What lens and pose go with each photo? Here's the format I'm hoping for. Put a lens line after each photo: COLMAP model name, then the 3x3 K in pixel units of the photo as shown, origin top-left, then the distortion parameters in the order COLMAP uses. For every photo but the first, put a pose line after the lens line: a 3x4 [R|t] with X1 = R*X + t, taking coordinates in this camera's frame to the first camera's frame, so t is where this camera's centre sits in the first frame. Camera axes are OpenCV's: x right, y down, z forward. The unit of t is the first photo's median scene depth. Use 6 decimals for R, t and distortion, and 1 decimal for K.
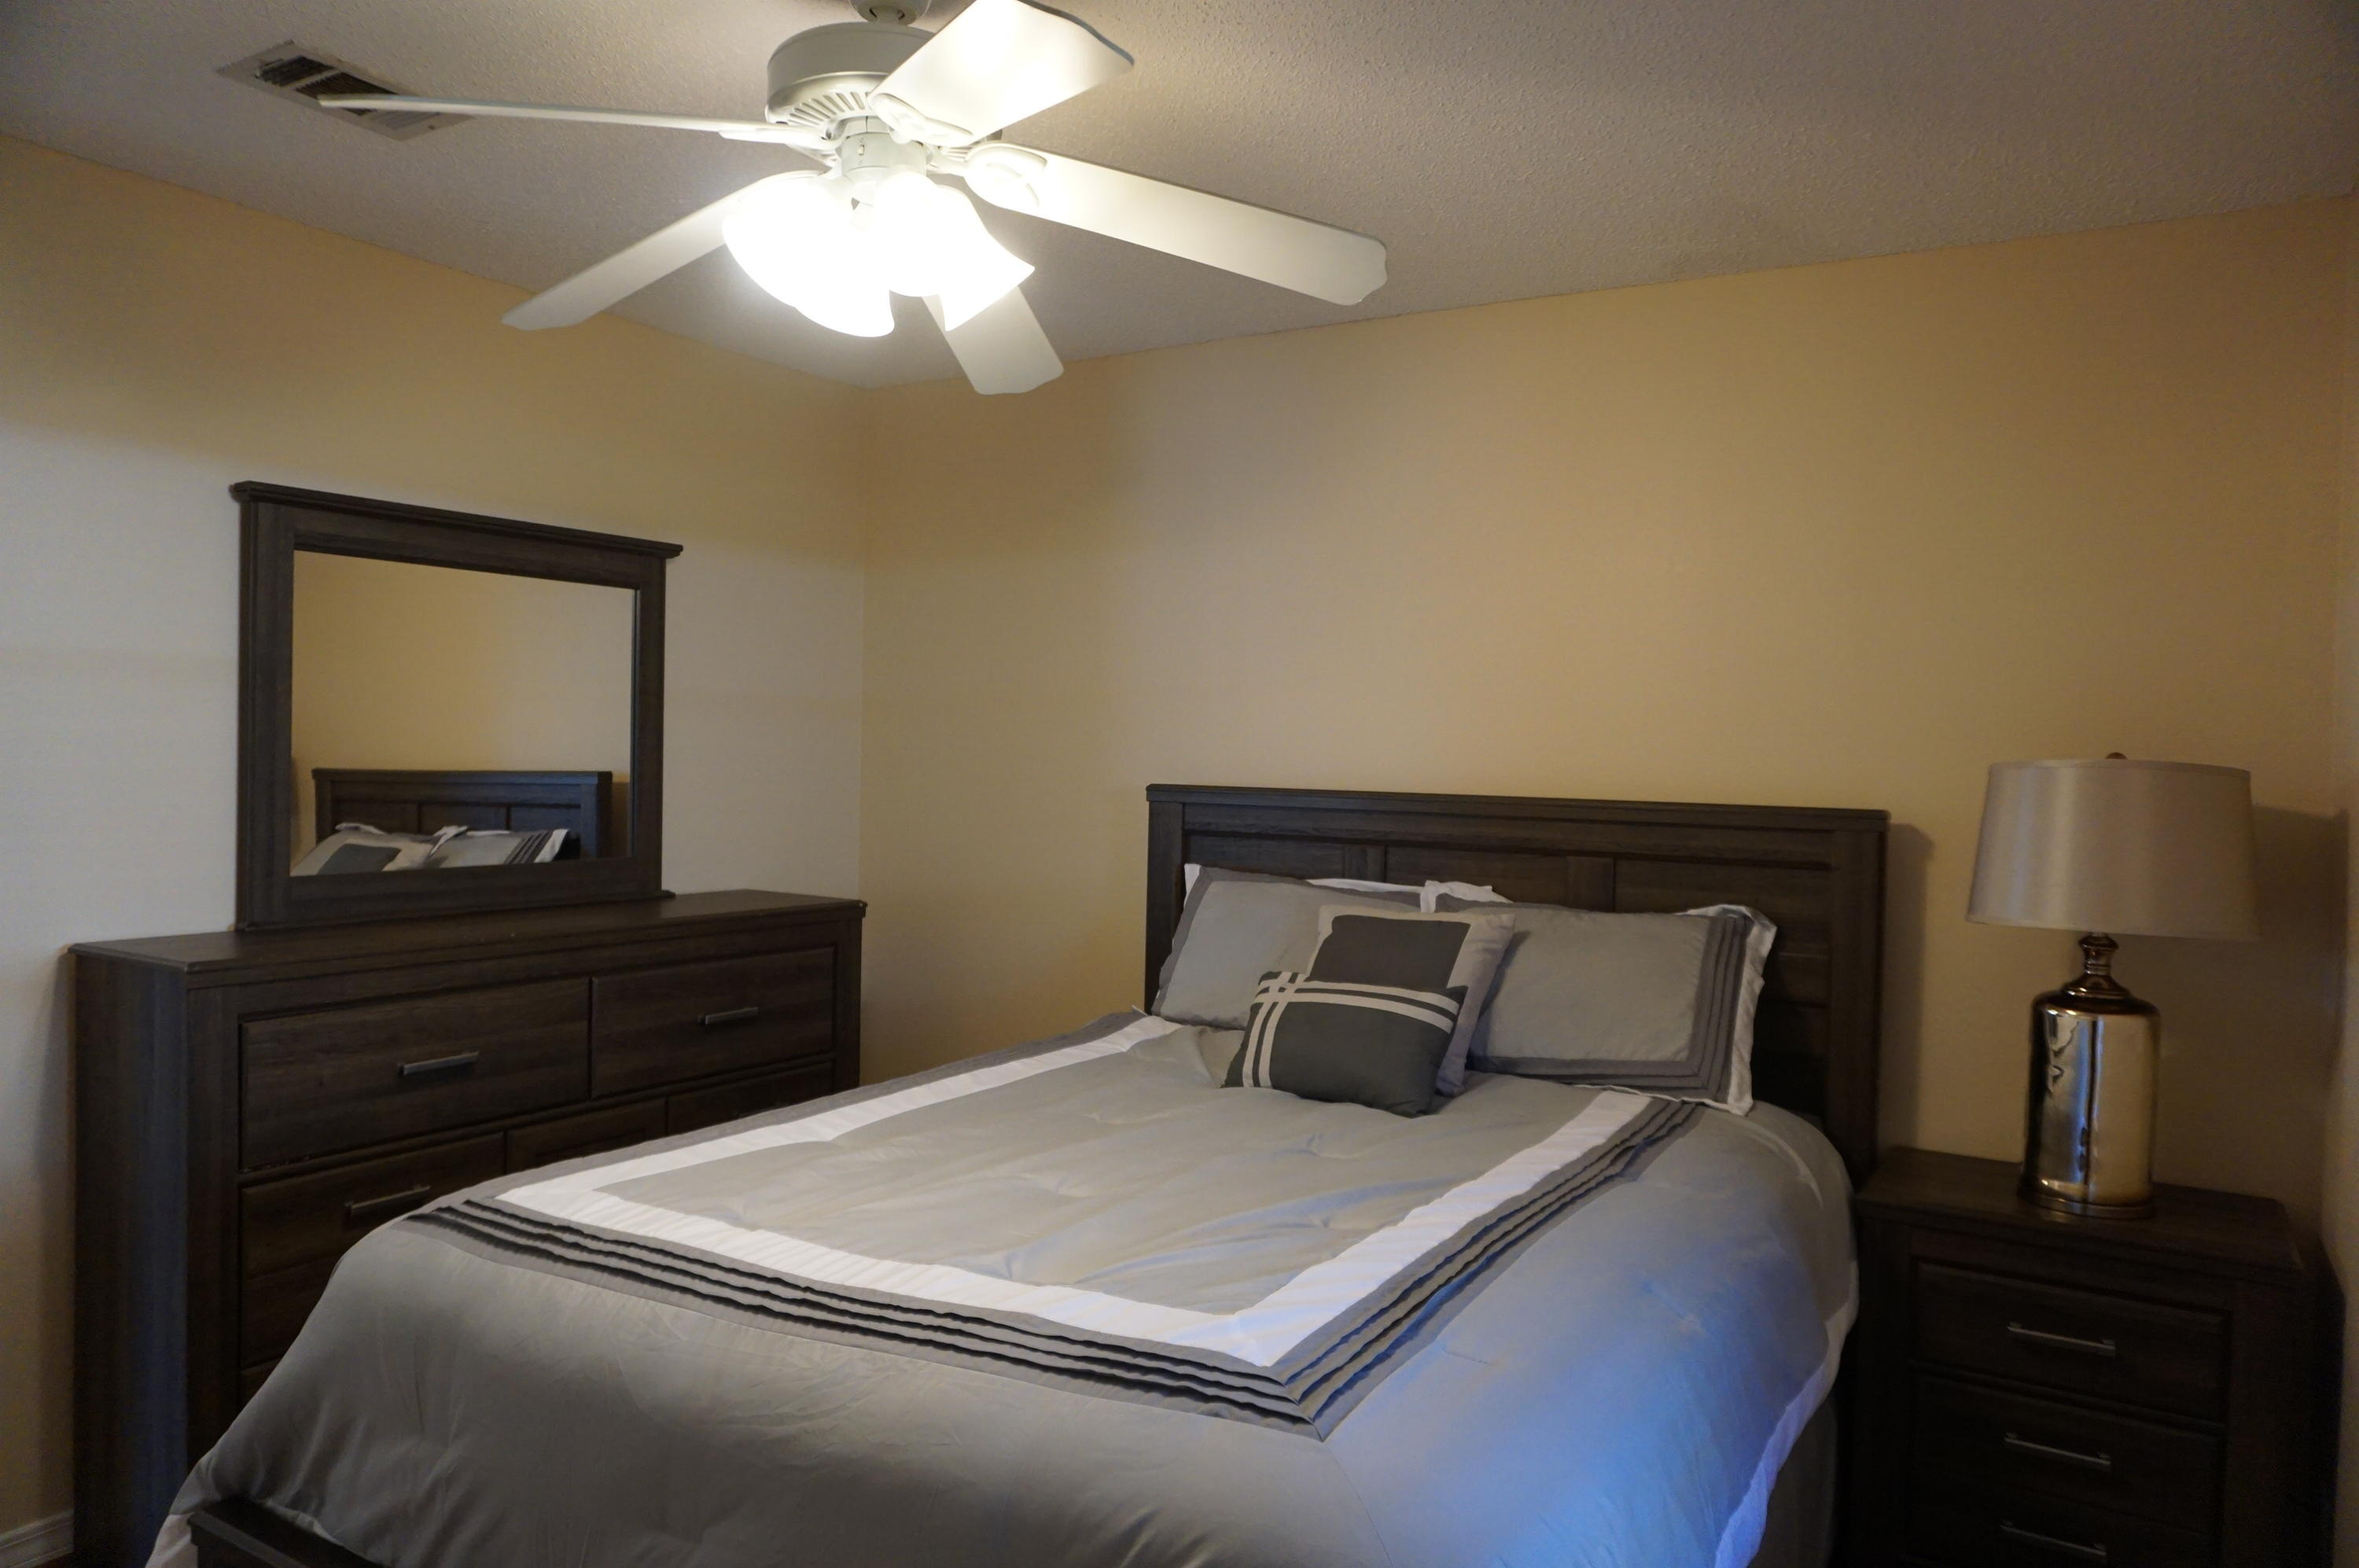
lens RADIAL K [[1587.6, 0, 1175.3], [0, 1587.6, 774.5], [0, 0, 1]] dist [-0.046720, 0.040425]
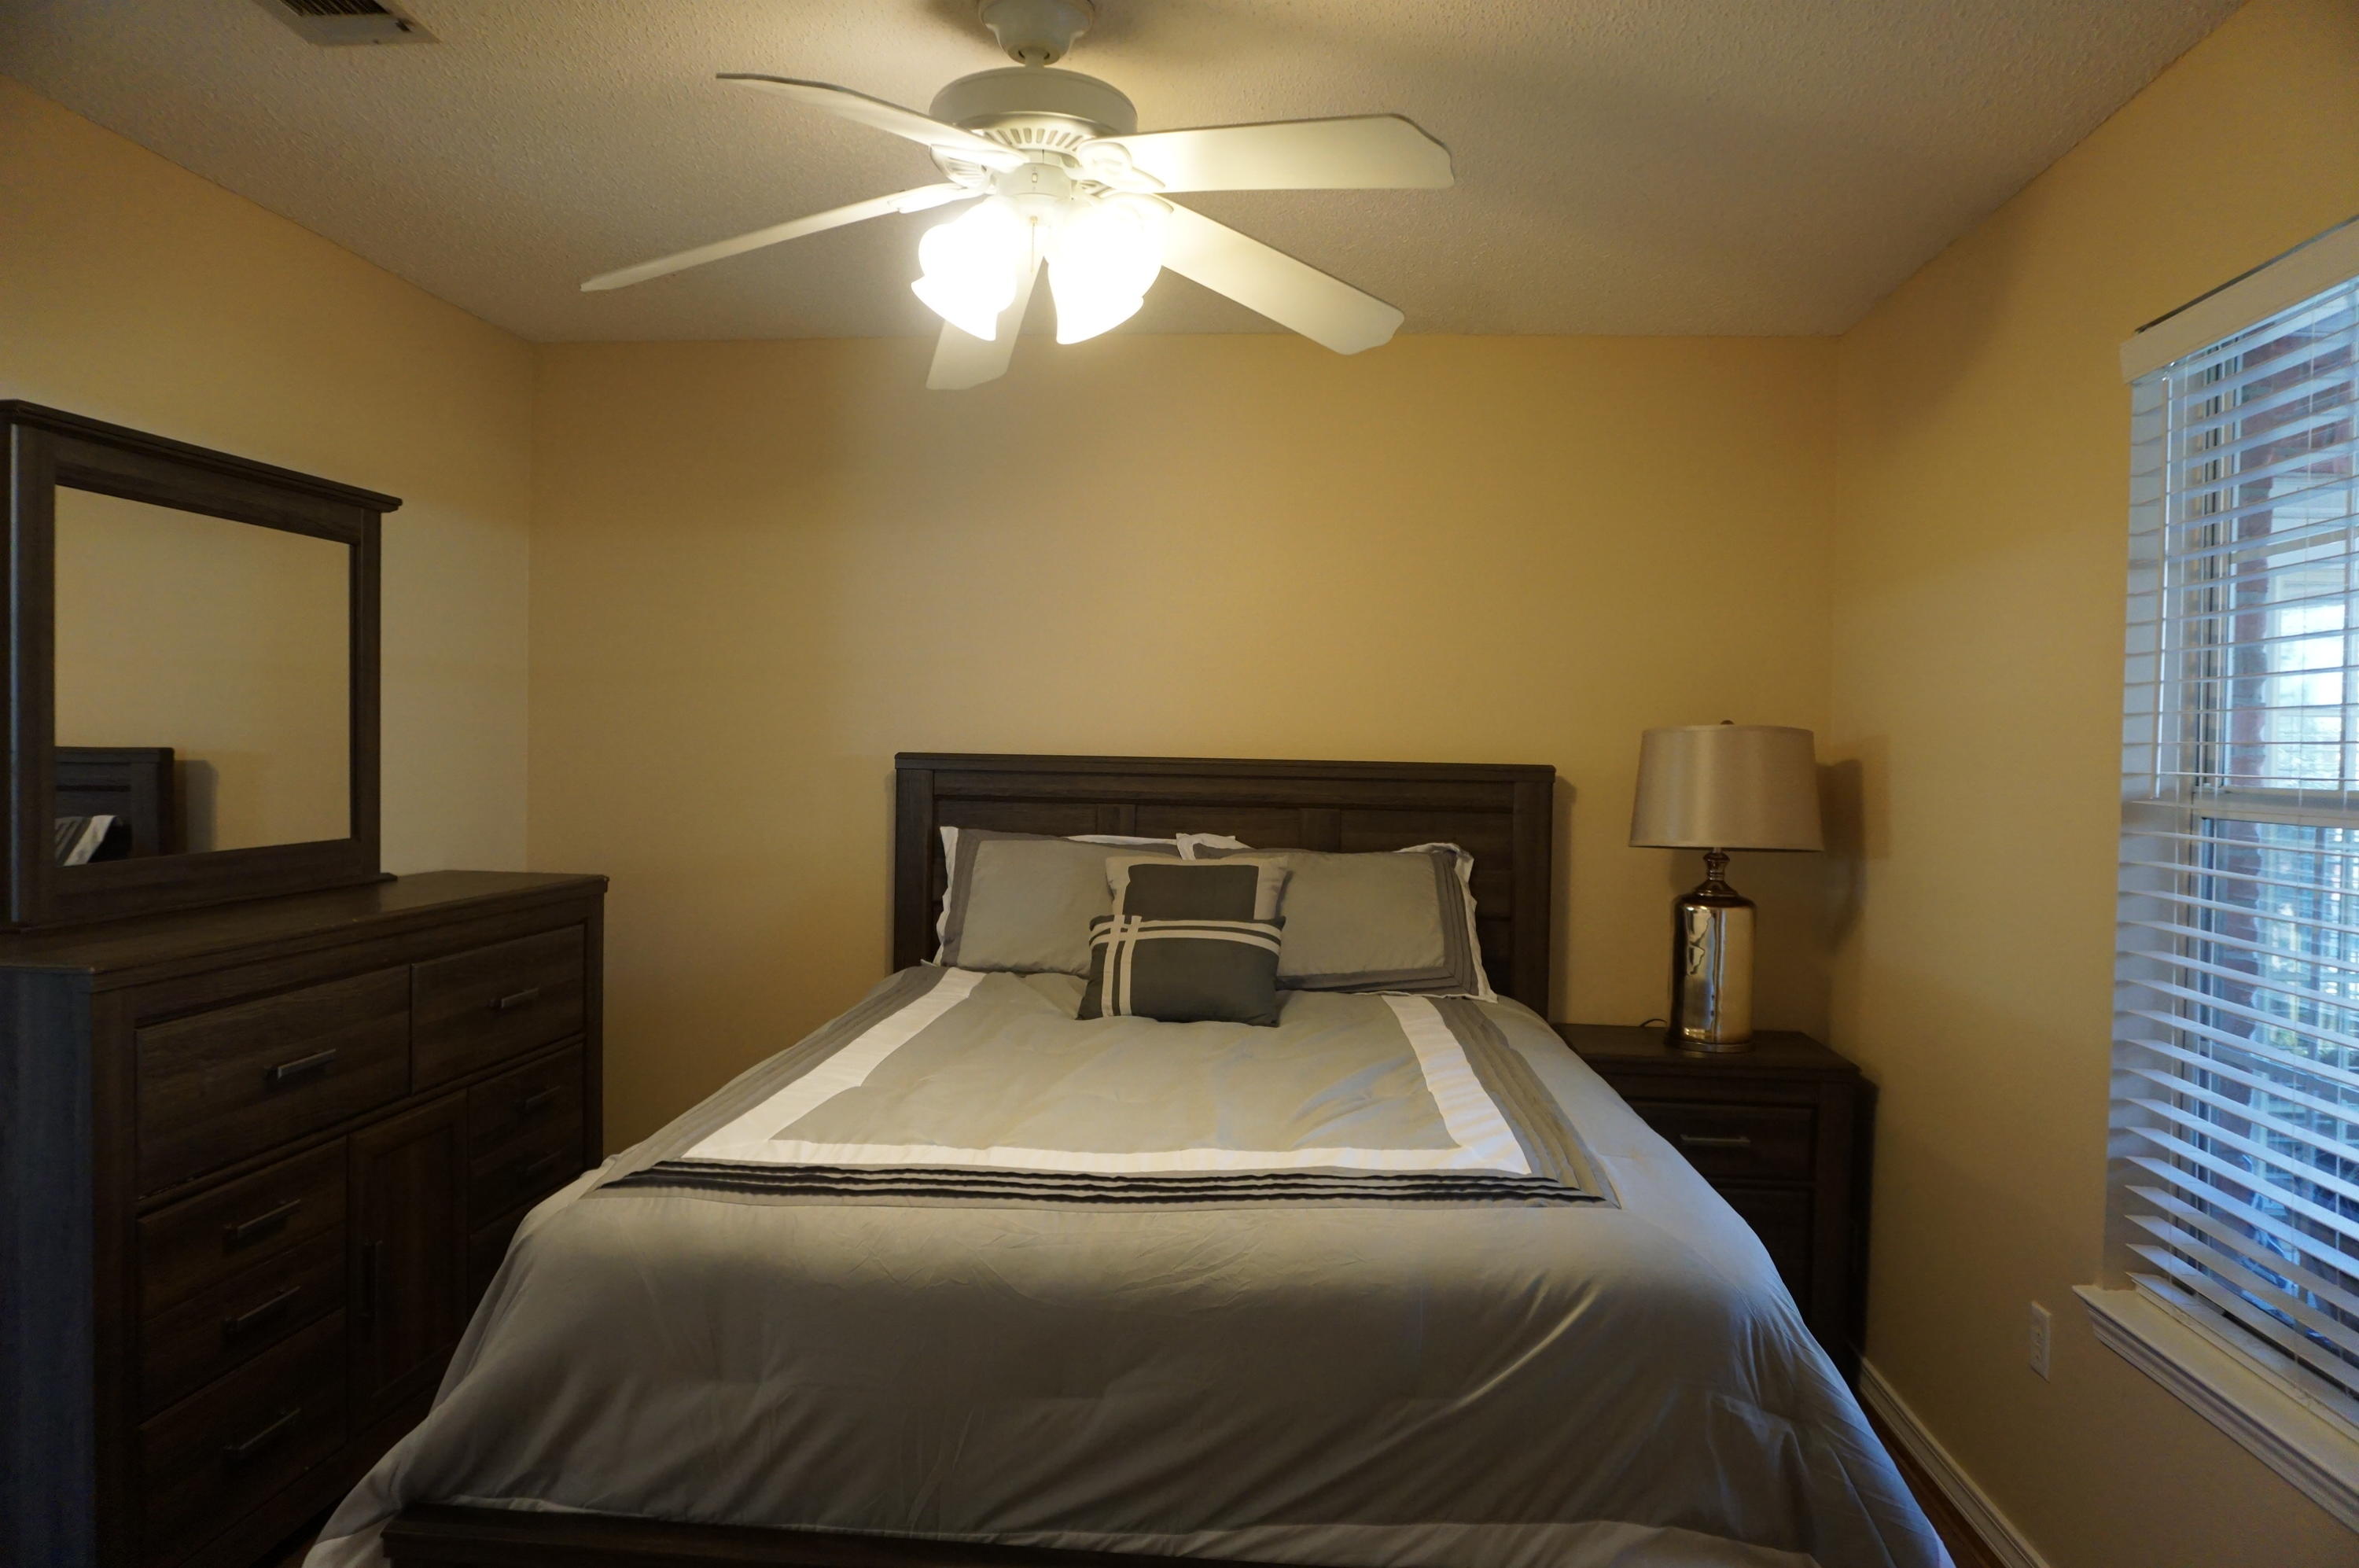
lens RADIAL K [[1587.6, 0, 1175.3], [0, 1587.6, 774.5], [0, 0, 1]] dist [-0.046720, 0.040425]
pose [[0.896444, -0.015300, 0.442893, -0.422039], [0.008663, 0.999818, 0.017005, 0.005702], [-0.443072, -0.011407, 0.896413, -0.034954]]
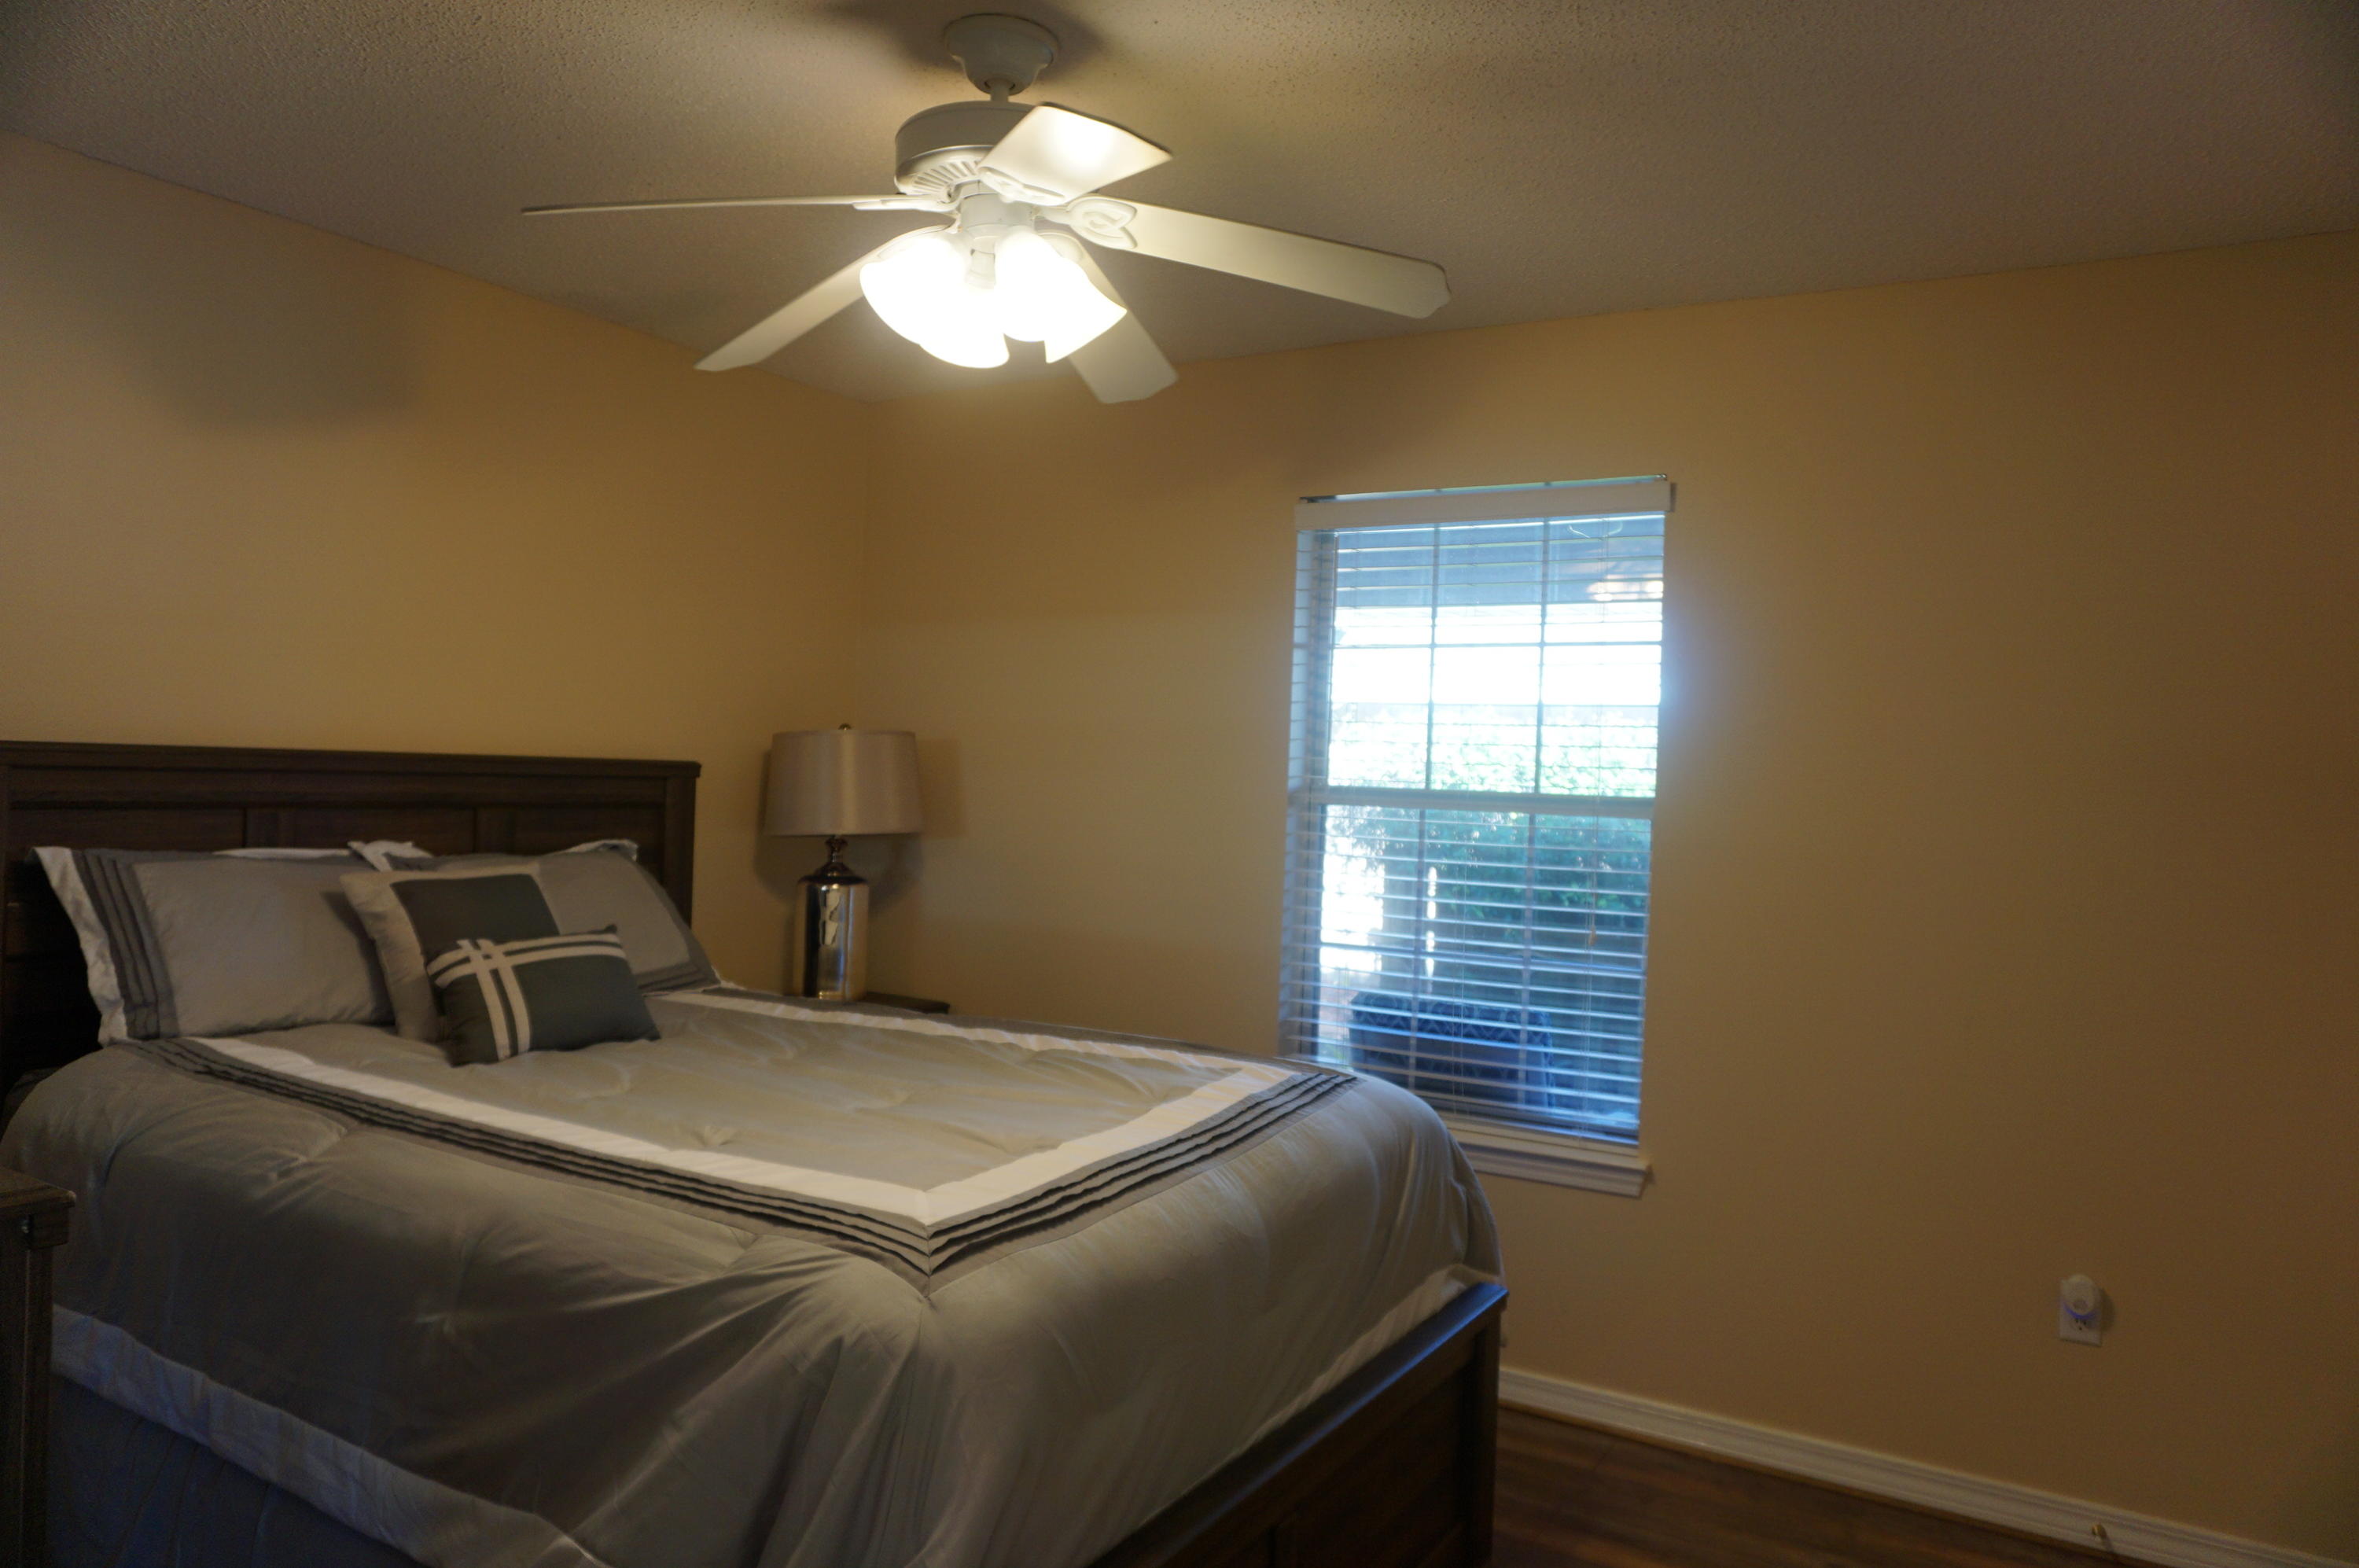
lens RADIAL K [[1587.6, 0, 1175.3], [0, 1587.6, 774.5], [0, 0, 1]] dist [-0.046720, 0.040425]
pose [[-0.007056, -0.029759, 0.999532, -0.951148], [-0.022923, 0.999299, 0.029590, -0.015988], [-0.999712, -0.022703, -0.007733, 0.615836]]
